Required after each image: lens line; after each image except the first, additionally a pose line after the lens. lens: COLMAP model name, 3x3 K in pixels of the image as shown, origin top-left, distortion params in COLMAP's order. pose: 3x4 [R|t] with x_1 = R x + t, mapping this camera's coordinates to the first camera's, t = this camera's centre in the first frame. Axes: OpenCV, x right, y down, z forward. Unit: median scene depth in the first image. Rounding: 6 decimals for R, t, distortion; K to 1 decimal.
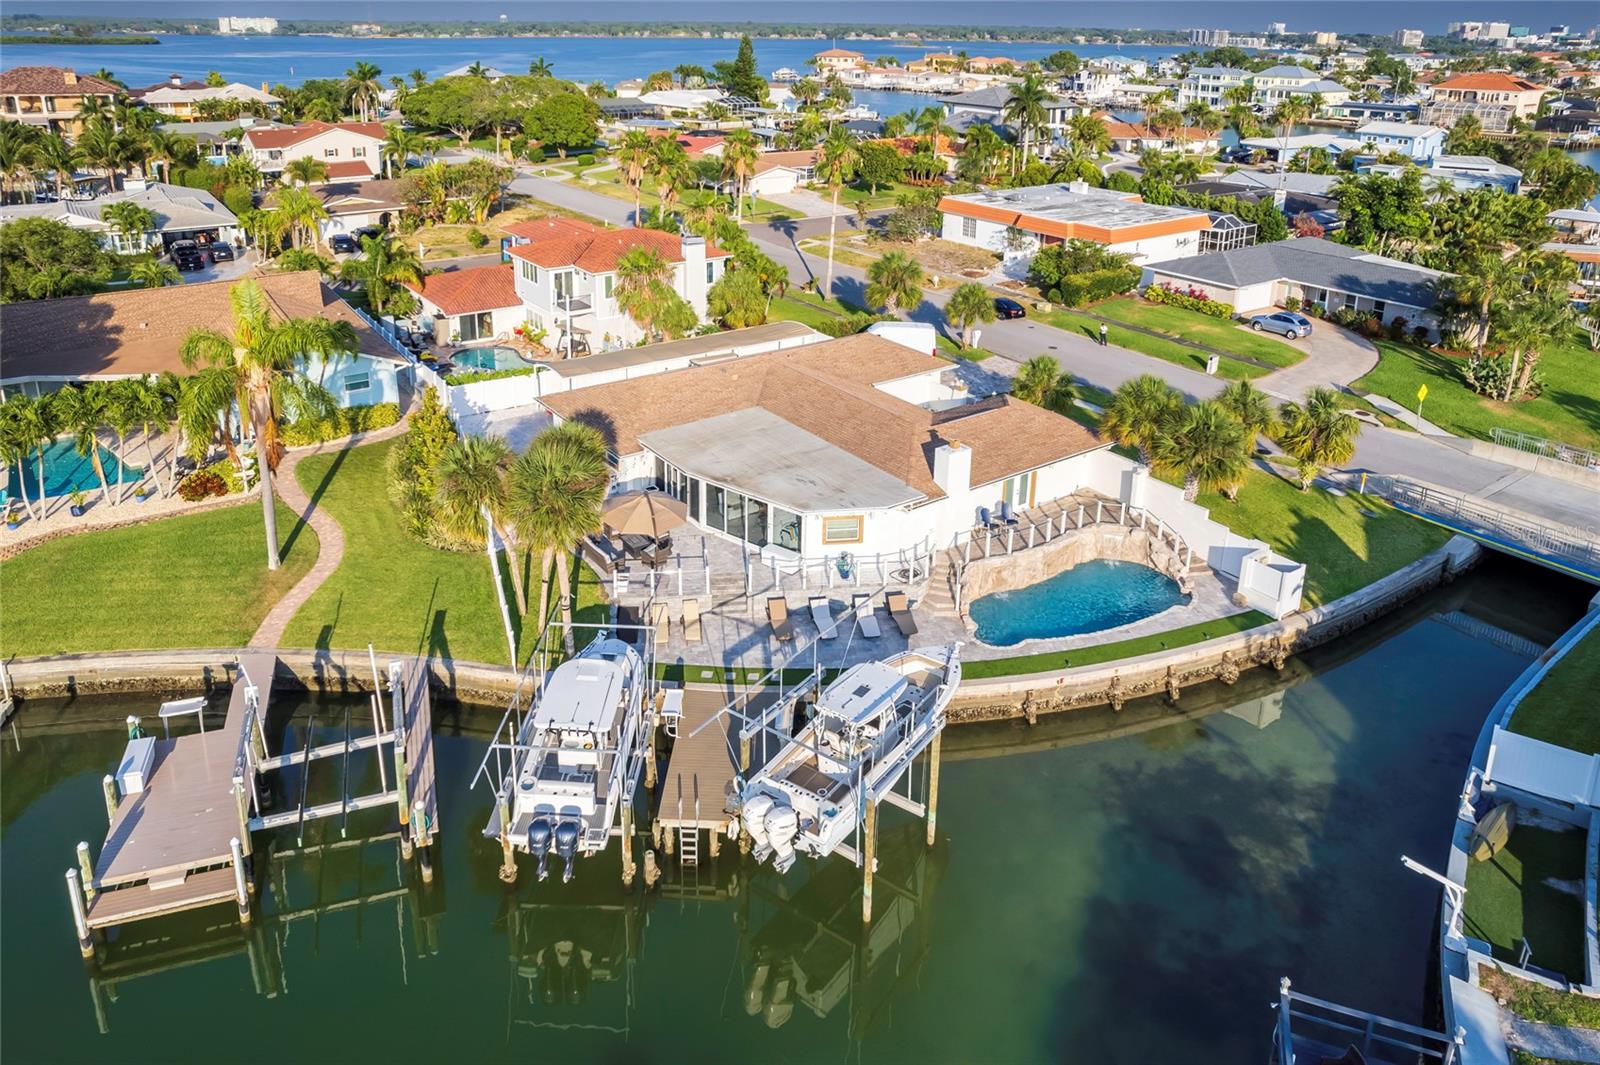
lens RADIAL K [[1063.5, 0, 774.7], [0, 1063.5, 397.5], [0, 0, 1]] dist [-0.065112, 0.066161]
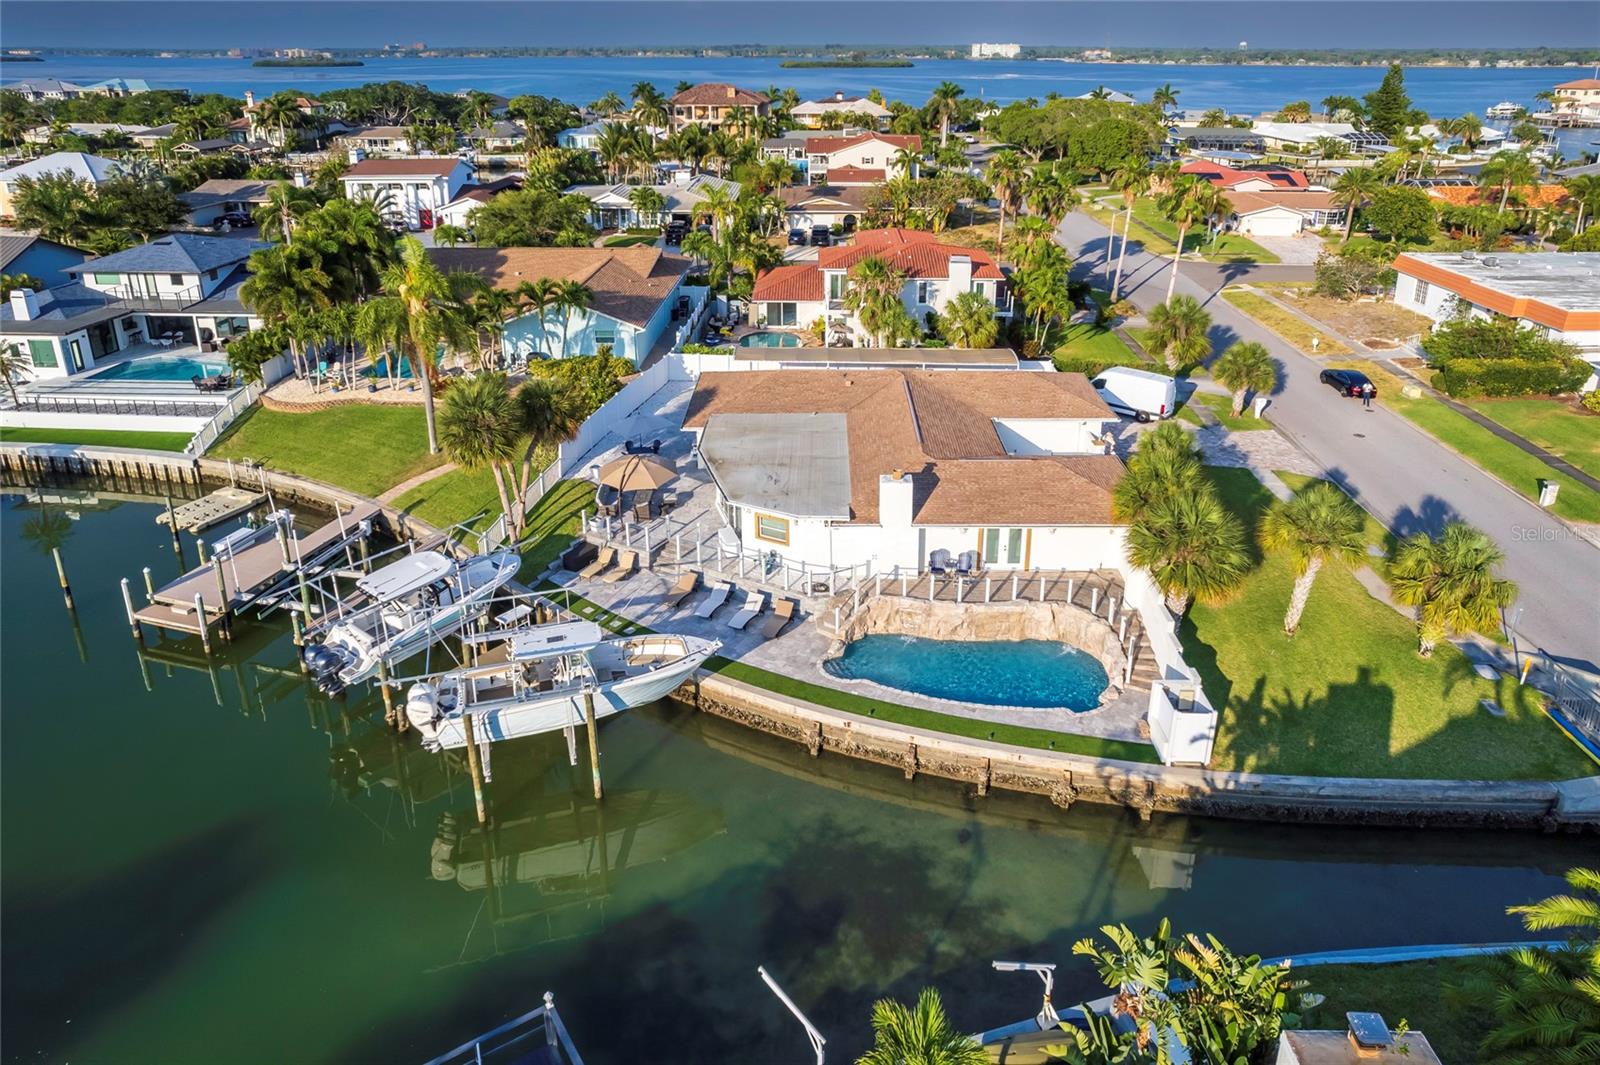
lens RADIAL K [[1050.4, 0, 812.3], [0, 1050.4, 436.7], [0, 0, 1]] dist [-0.076699, 0.084087]
pose [[0.814792, 0.195578, -0.545768, 0.494700], [-0.187284, 0.979702, 0.071479, -0.033658], [0.548670, 0.043973, 0.834882, 0.127033]]
